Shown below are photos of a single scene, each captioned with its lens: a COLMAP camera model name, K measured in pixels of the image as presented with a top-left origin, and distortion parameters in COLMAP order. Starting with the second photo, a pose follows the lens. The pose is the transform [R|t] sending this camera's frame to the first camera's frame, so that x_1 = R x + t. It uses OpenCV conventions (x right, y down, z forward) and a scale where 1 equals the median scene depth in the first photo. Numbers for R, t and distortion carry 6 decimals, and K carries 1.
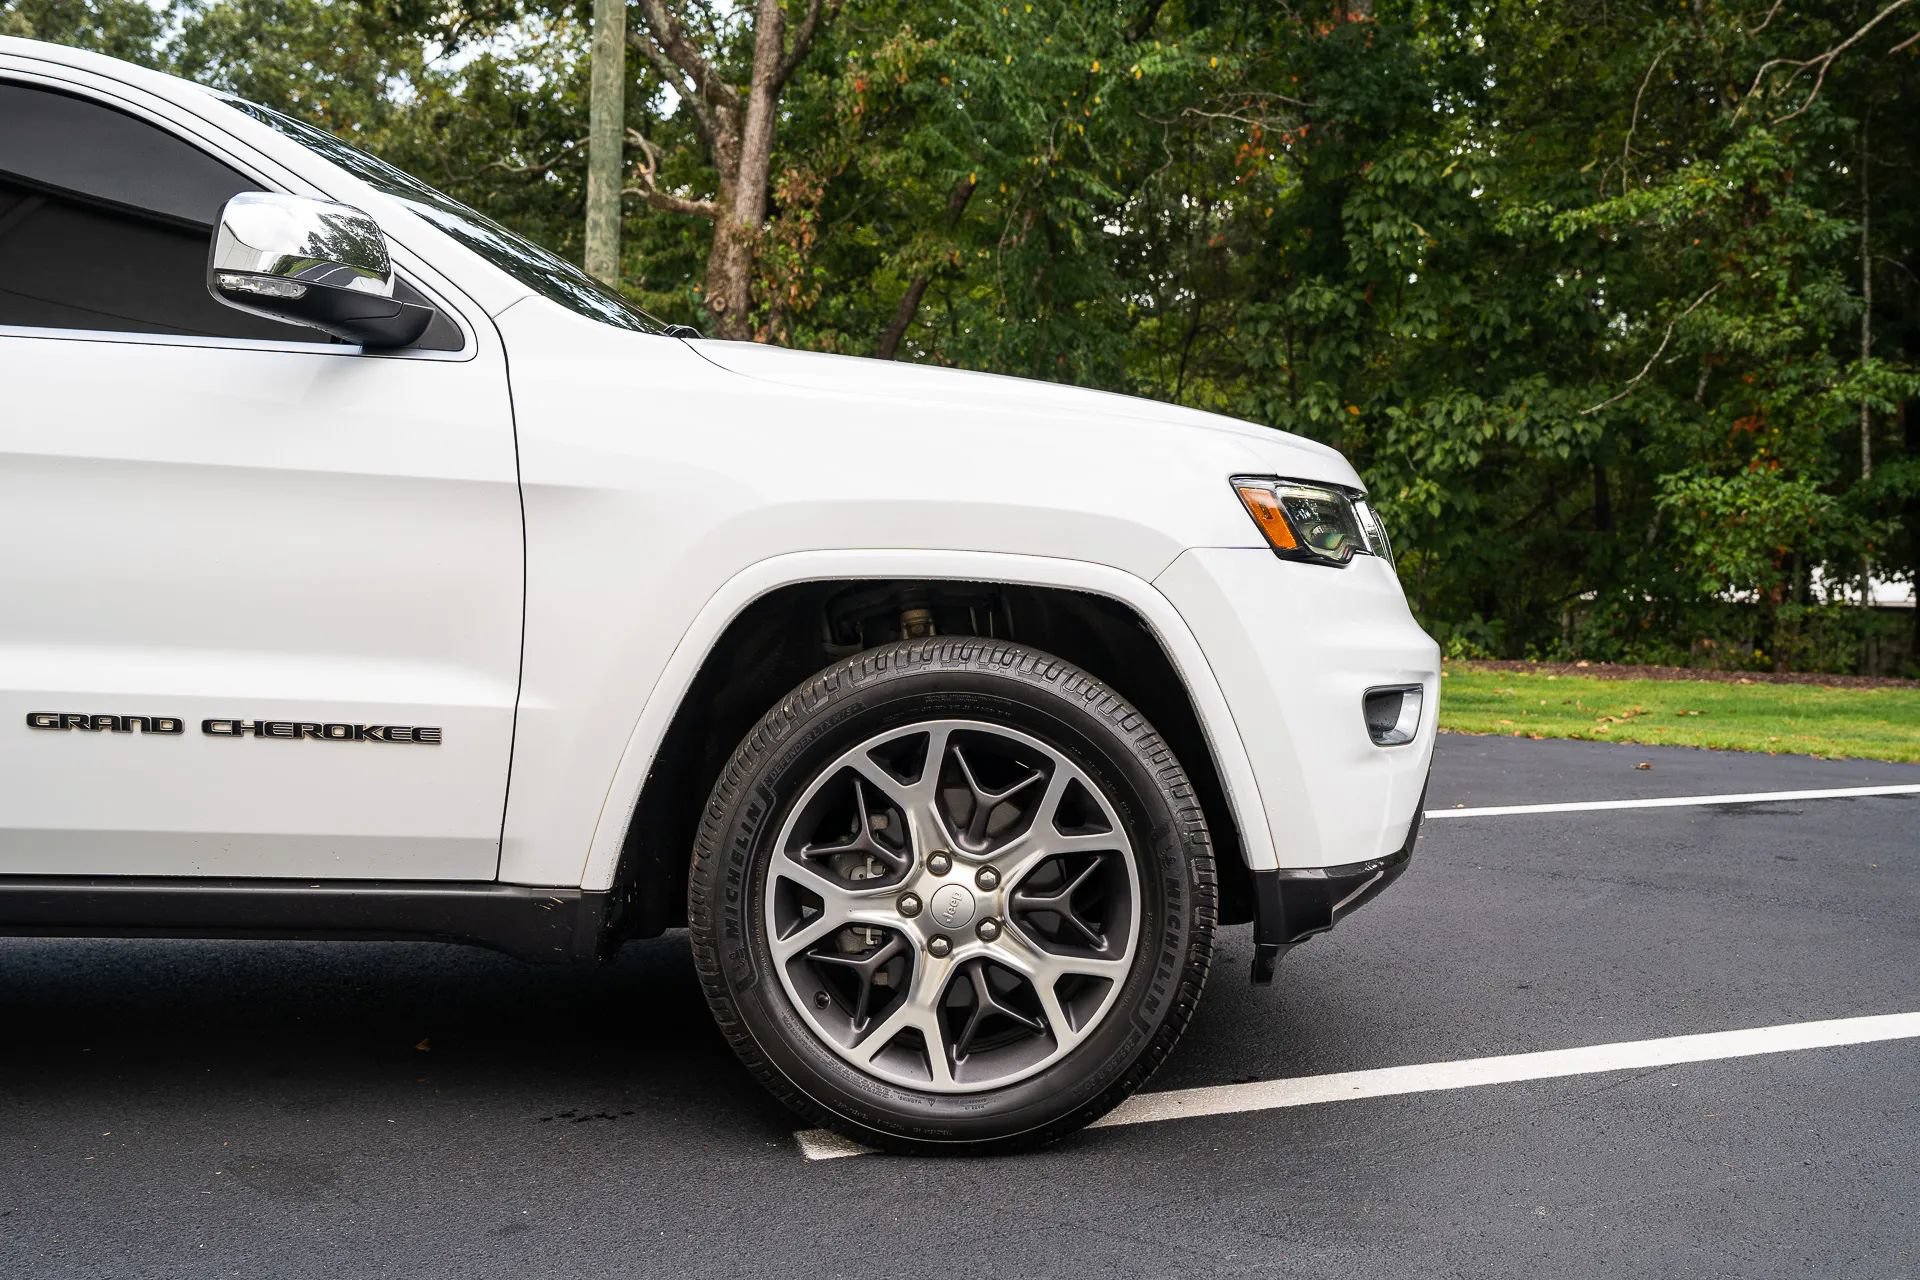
lens RADIAL K [[1875.4, 0, 958.1], [0, 1875.4, 645.6], [0, 0, 1]] dist [-0.006512, 0.123640]
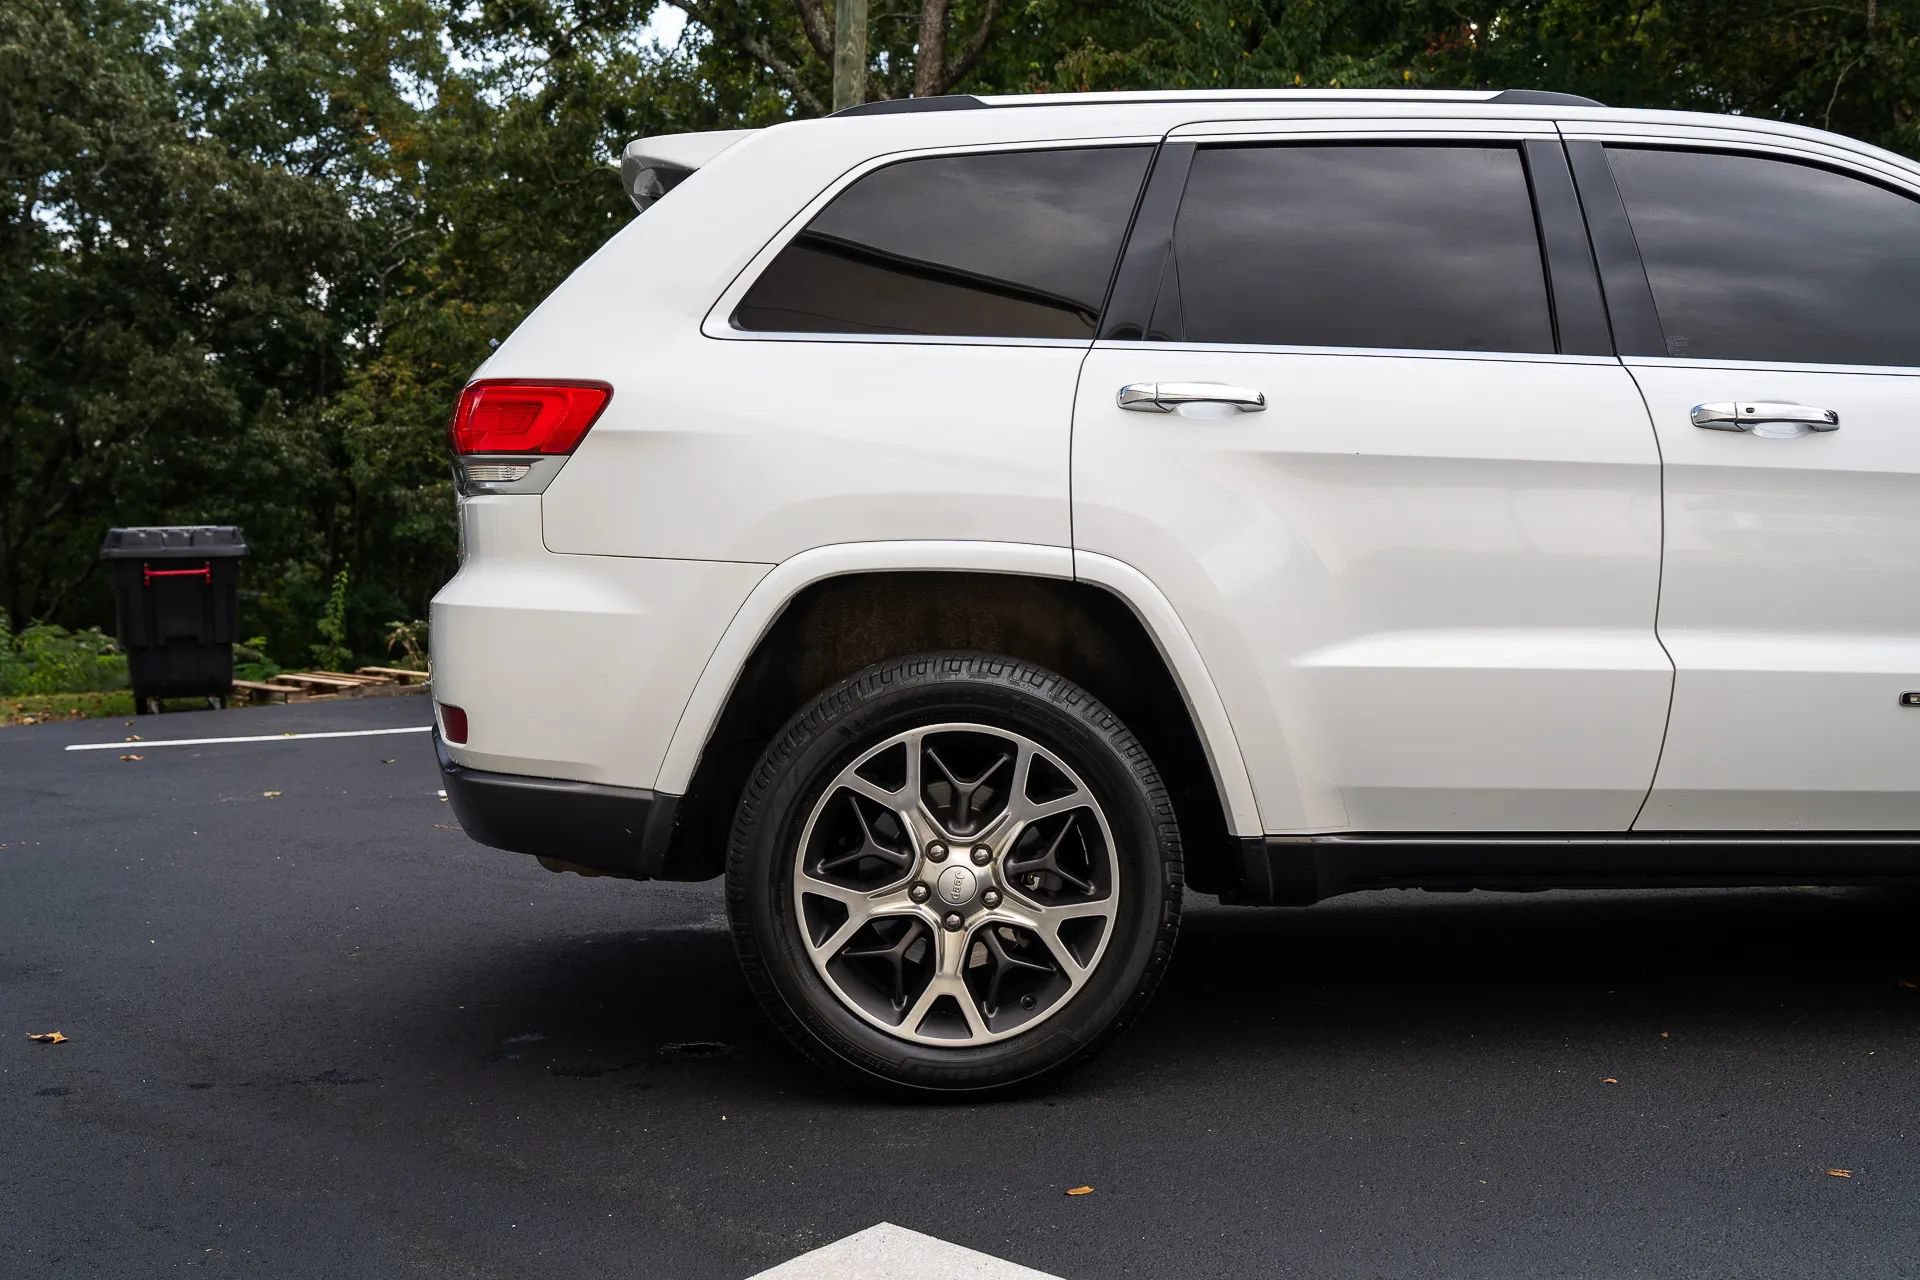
lens RADIAL K [[1875.4, 0, 958.1], [0, 1875.4, 645.6], [0, 0, 1]] dist [-0.006512, 0.123640]
pose [[0.997776, -0.011815, 0.065607, -0.191465], [0.011733, 0.999930, 0.001633, -0.000423], [-0.065622, -0.000860, 0.997844, -0.021717]]
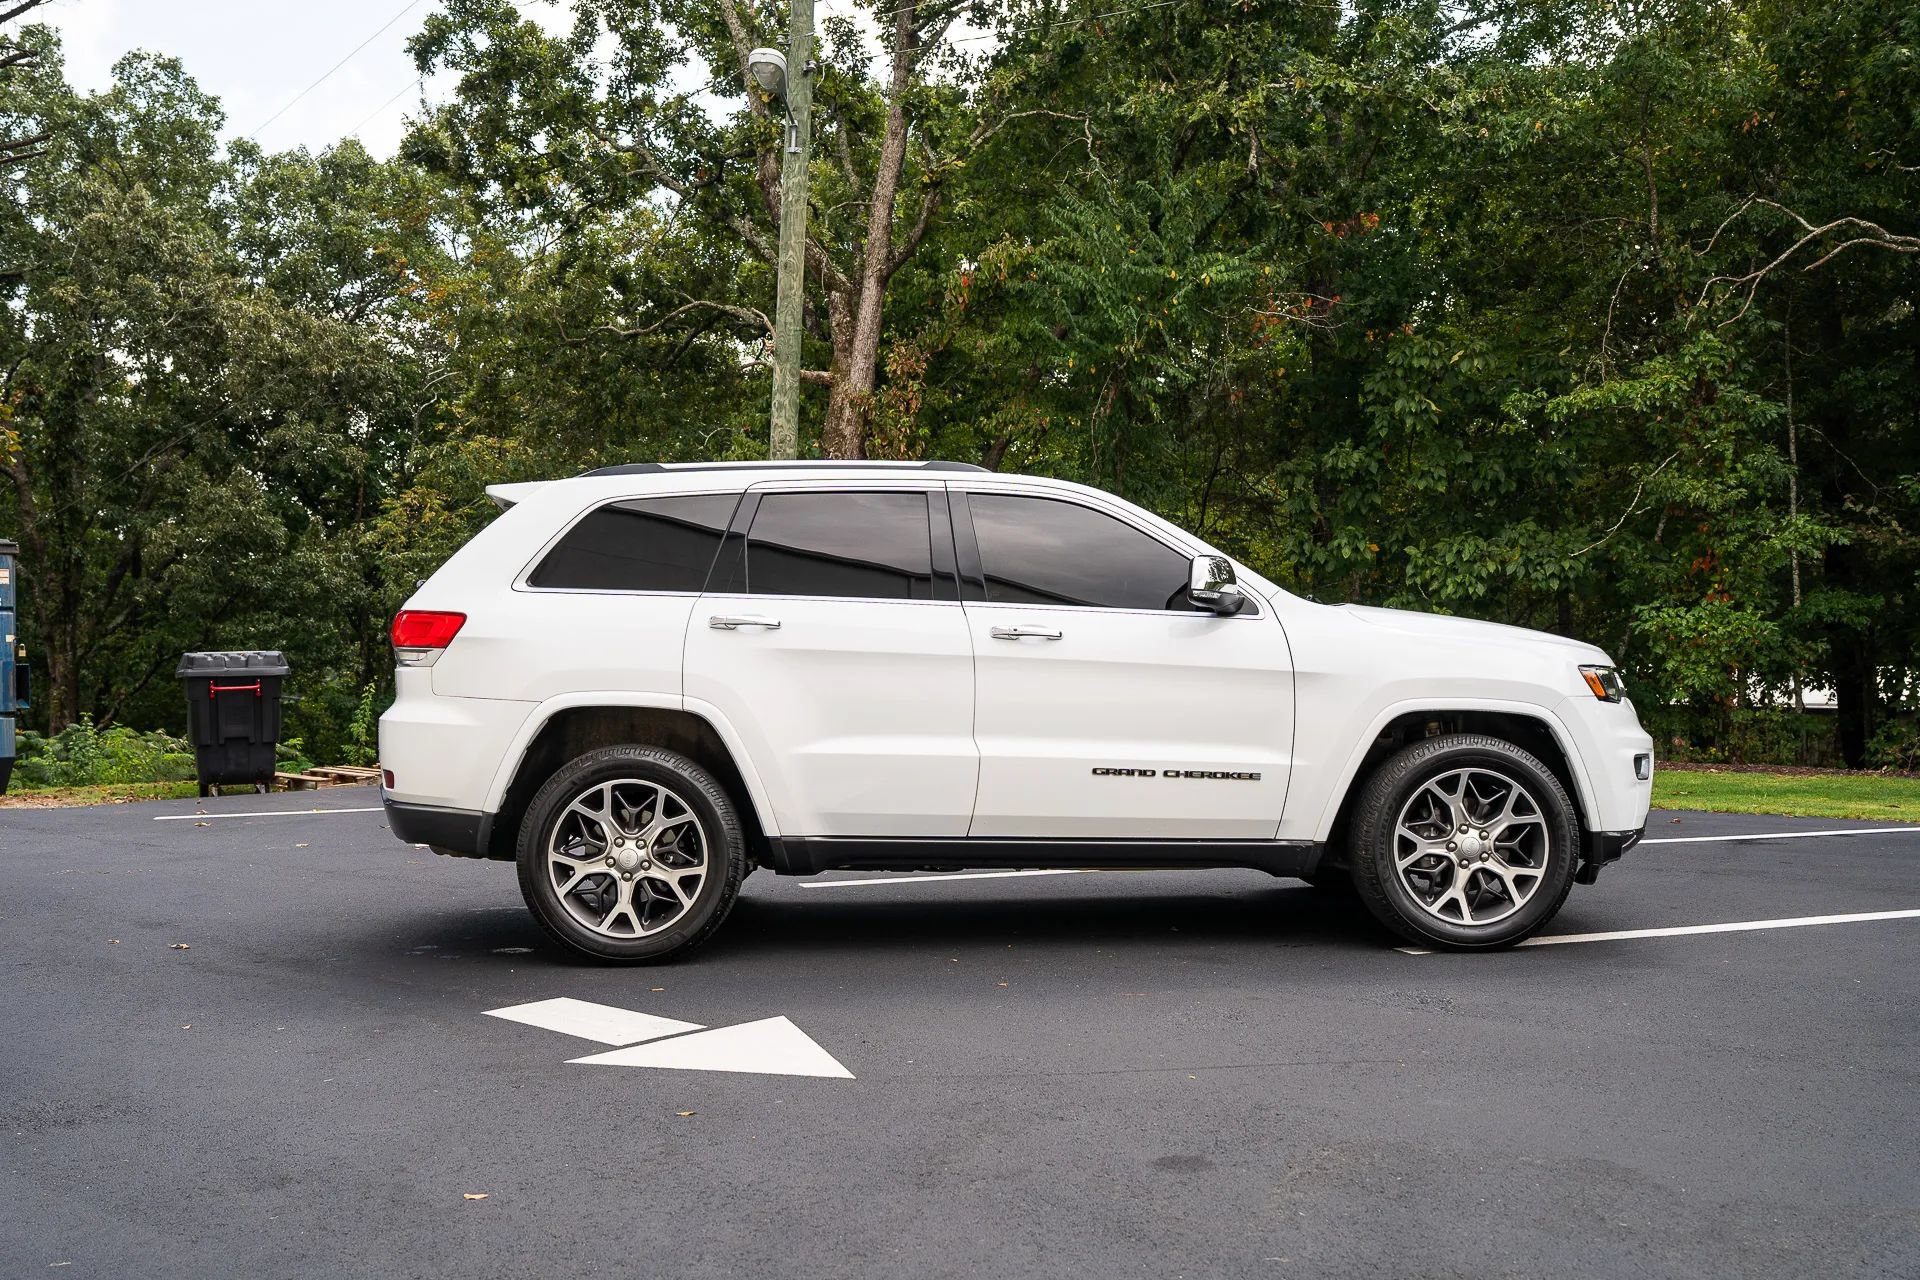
lens RADIAL K [[1903.1, 0, 946.6], [0, 1903.1, 649.1], [0, 0, 1]] dist [0.005409, 0.108185]
pose [[0.999309, -0.003340, 0.037016, -0.126534], [0.005296, 0.998588, -0.052862, 0.002005], [-0.036788, 0.053022, 0.997916, -0.235895]]
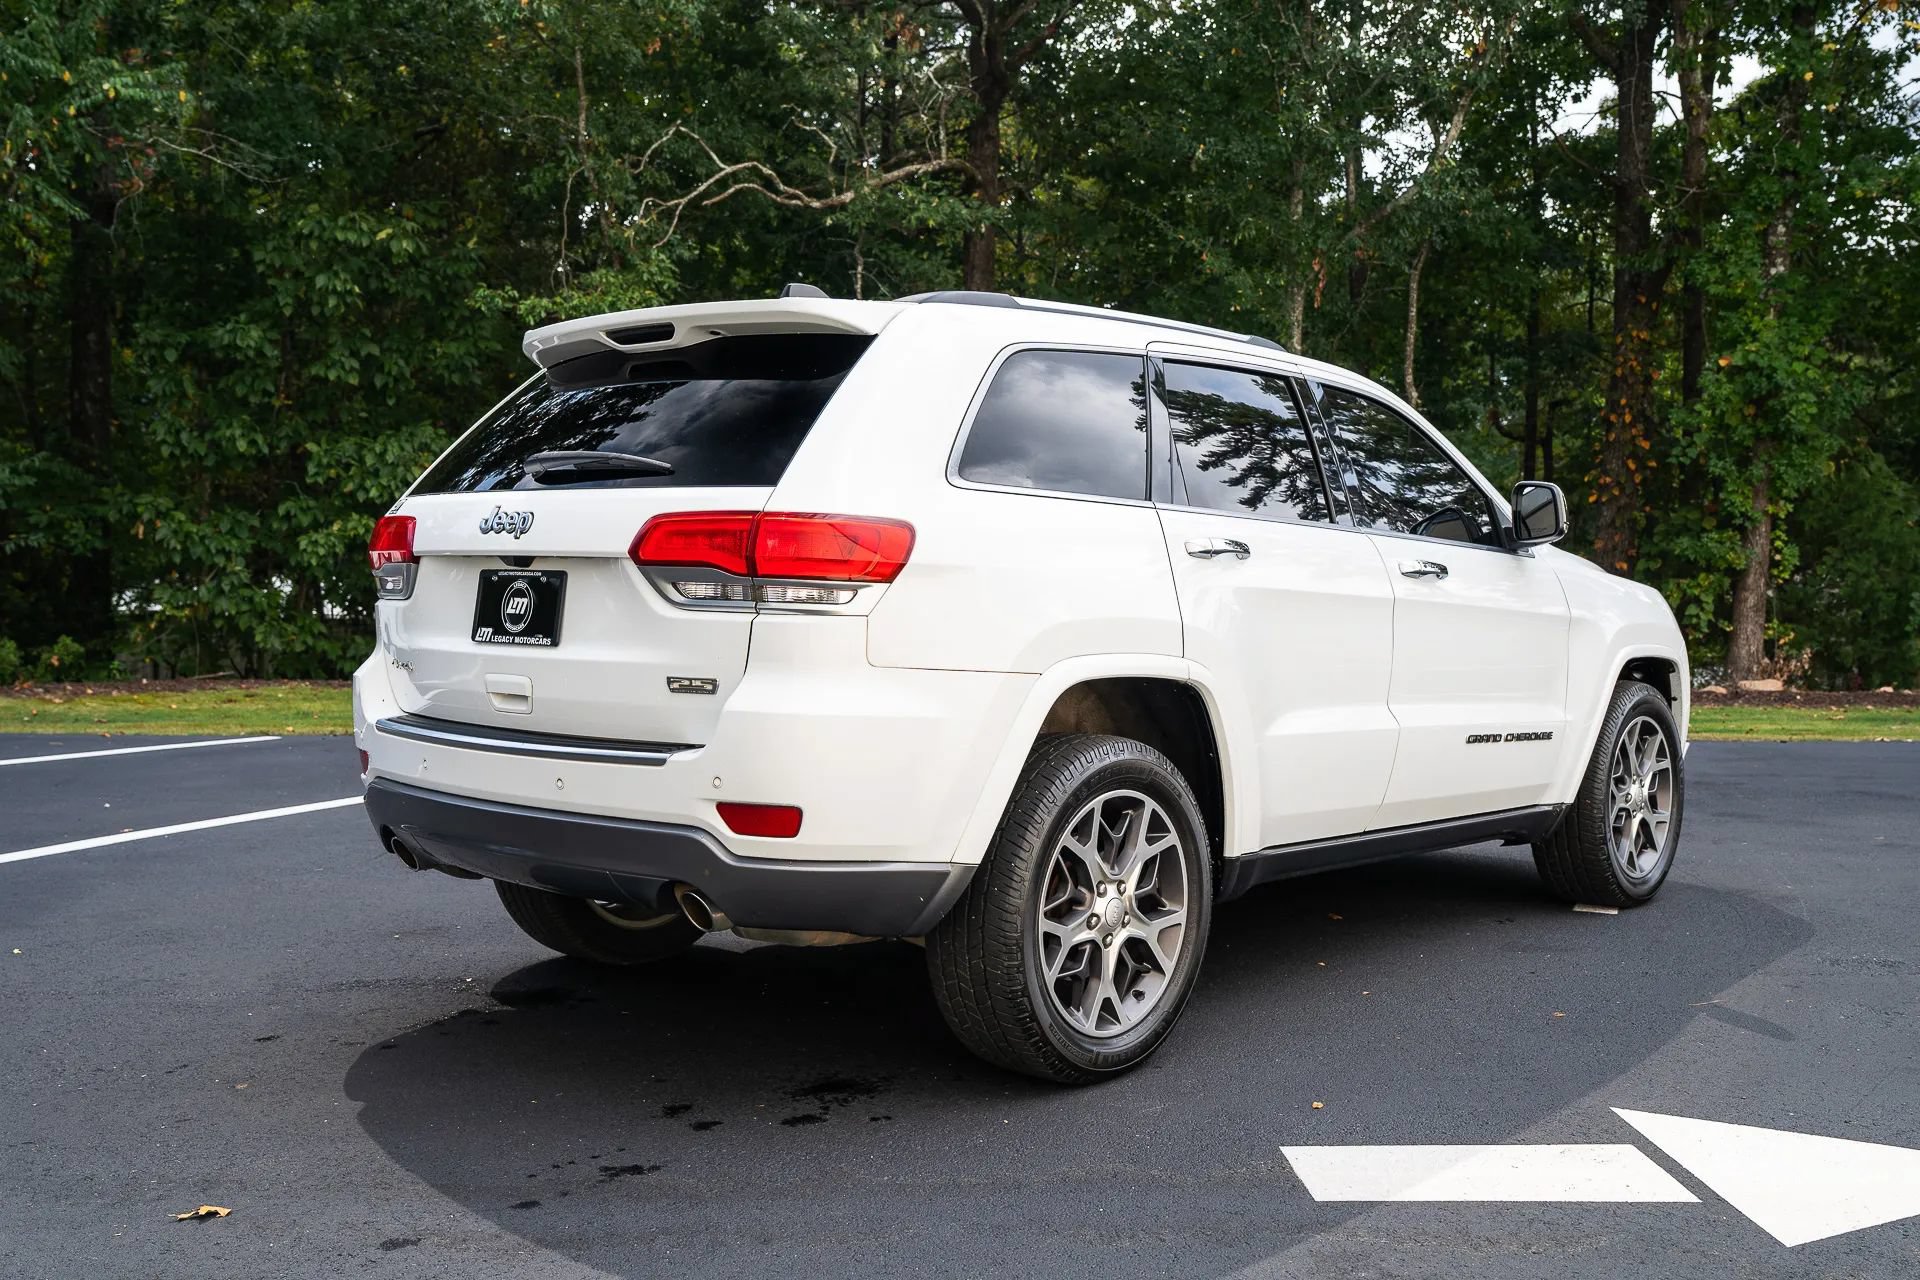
lens RADIAL K [[1875.4, 0, 958.1], [0, 1875.4, 645.6], [0, 0, 1]] dist [-0.006512, 0.123640]
pose [[0.653023, -0.021974, 0.757019, -0.386749], [0.023009, 0.999693, 0.009170, -0.014765], [-0.756988, 0.011430, 0.653328, 0.019564]]
